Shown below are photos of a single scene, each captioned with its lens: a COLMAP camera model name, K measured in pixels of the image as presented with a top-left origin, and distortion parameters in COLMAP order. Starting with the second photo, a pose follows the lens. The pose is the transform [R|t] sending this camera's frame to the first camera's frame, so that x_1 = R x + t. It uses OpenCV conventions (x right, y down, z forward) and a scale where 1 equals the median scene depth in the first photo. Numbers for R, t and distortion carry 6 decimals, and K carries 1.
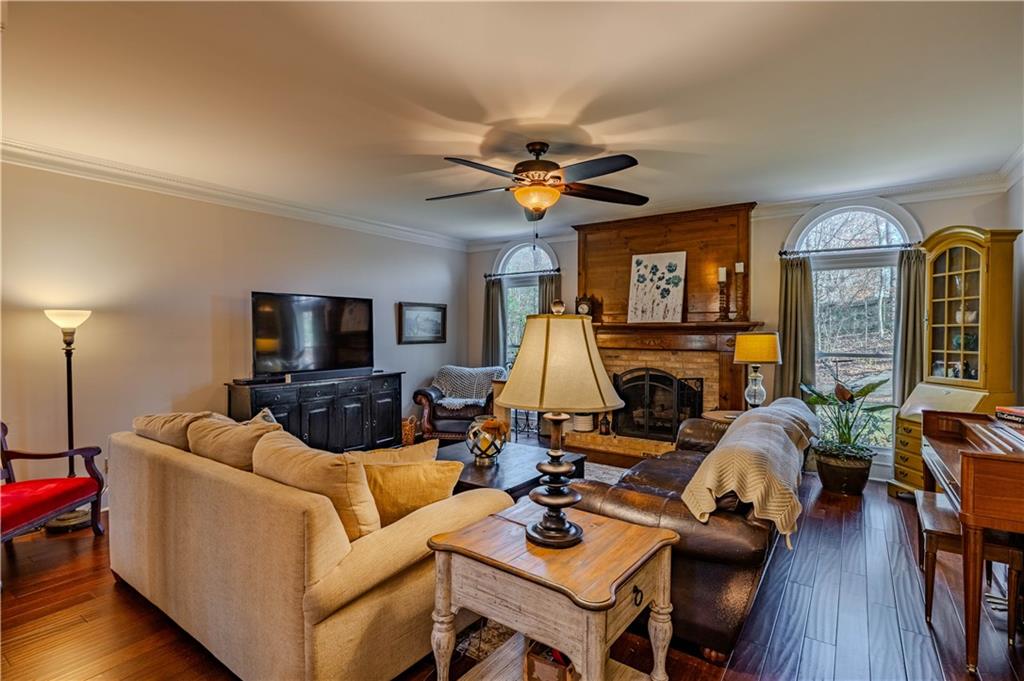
lens RADIAL K [[490.2, 0, 512.0], [0, 490.2, 340.5], [0, 0, 1]] dist [-0.001290, 0.000234]
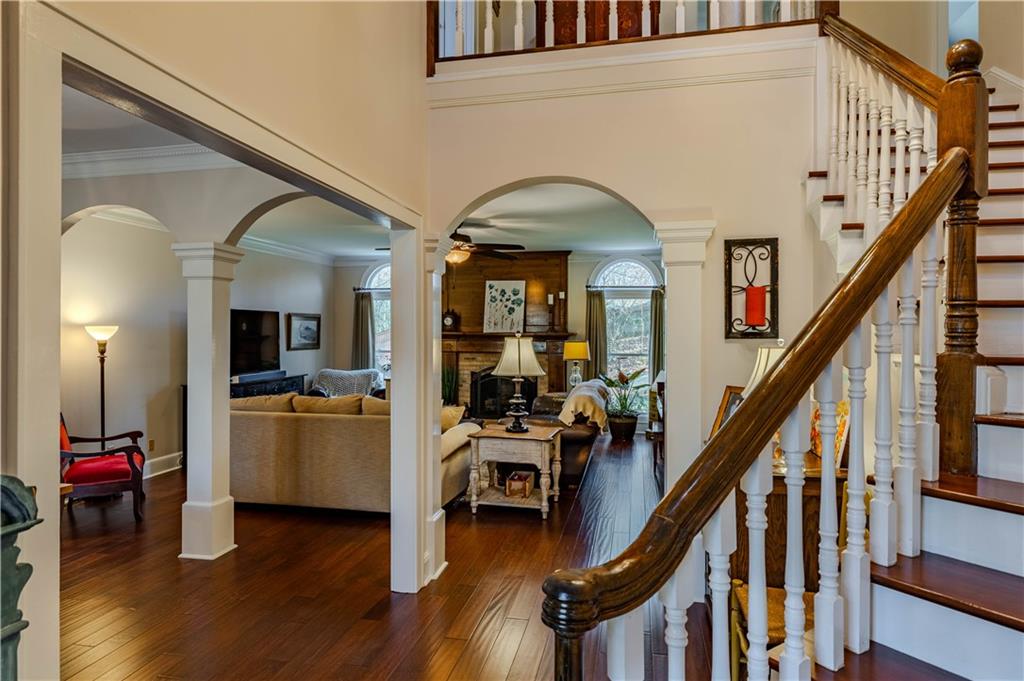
lens RADIAL K [[586.1, 0, 512.0], [0, 586.1, 340.5], [0, 0, 1]] dist [0.000311, 0.000131]
pose [[0.919622, -0.003769, 0.392787, -0.342927], [0.006200, 0.999969, -0.004921, -0.006936], [-0.392756, 0.006961, 0.919616, -0.520832]]
